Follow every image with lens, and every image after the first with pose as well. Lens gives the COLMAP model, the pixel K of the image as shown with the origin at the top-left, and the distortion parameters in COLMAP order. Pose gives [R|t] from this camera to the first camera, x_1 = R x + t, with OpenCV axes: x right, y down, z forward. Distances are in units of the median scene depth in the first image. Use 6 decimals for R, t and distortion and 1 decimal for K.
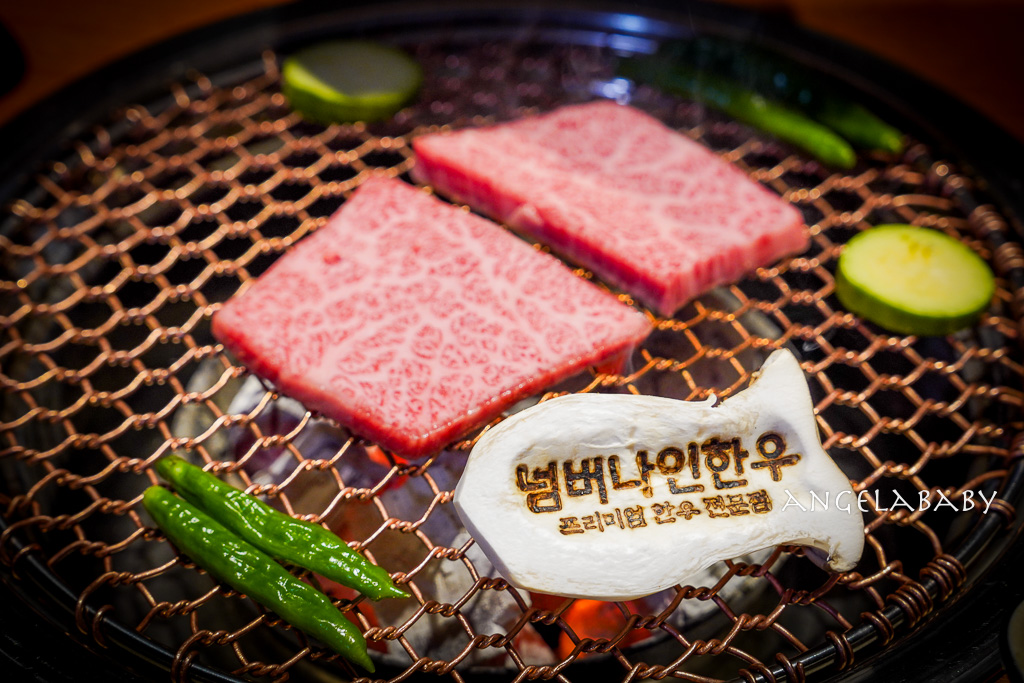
lens RADIAL K [[2301.4, 0, 519.9], [0, 2301.4, 347.4], [0, 0, 1]] dist [0.188869, 0.000000]
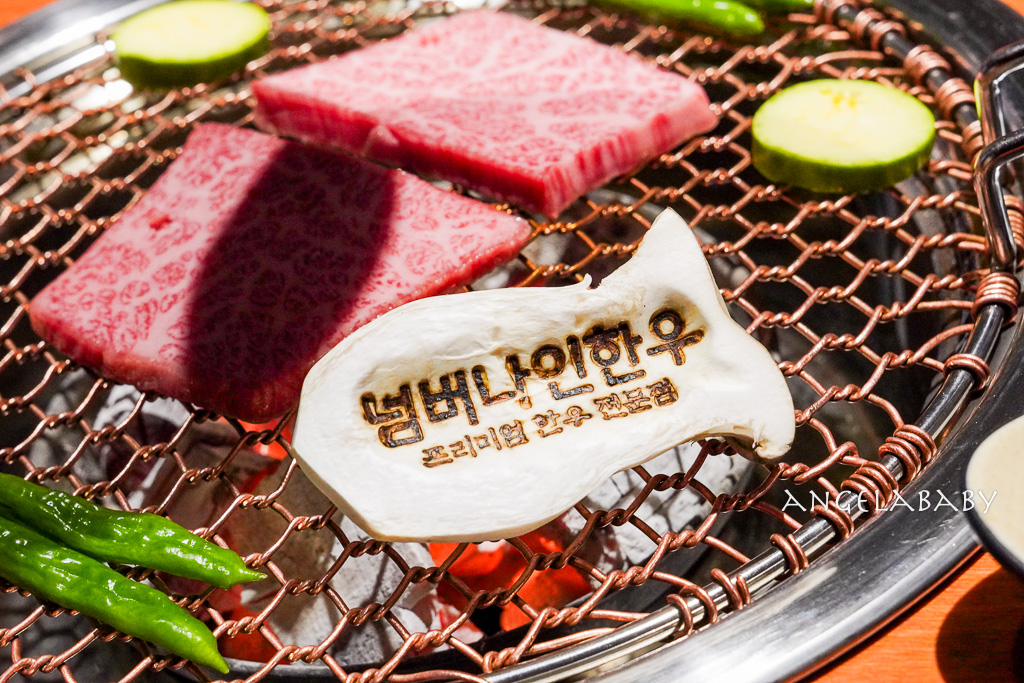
lens RADIAL K [[2301.4, 0, 504.9], [0, 2301.4, 339.8], [0, 0, 1]] dist [0.188869, 0.000000]
pose [[0.984924, -0.165626, -0.049933, 0.089140], [0.162689, 0.984967, -0.058074, 0.083647], [0.058801, 0.049074, 0.997063, 0.172291]]
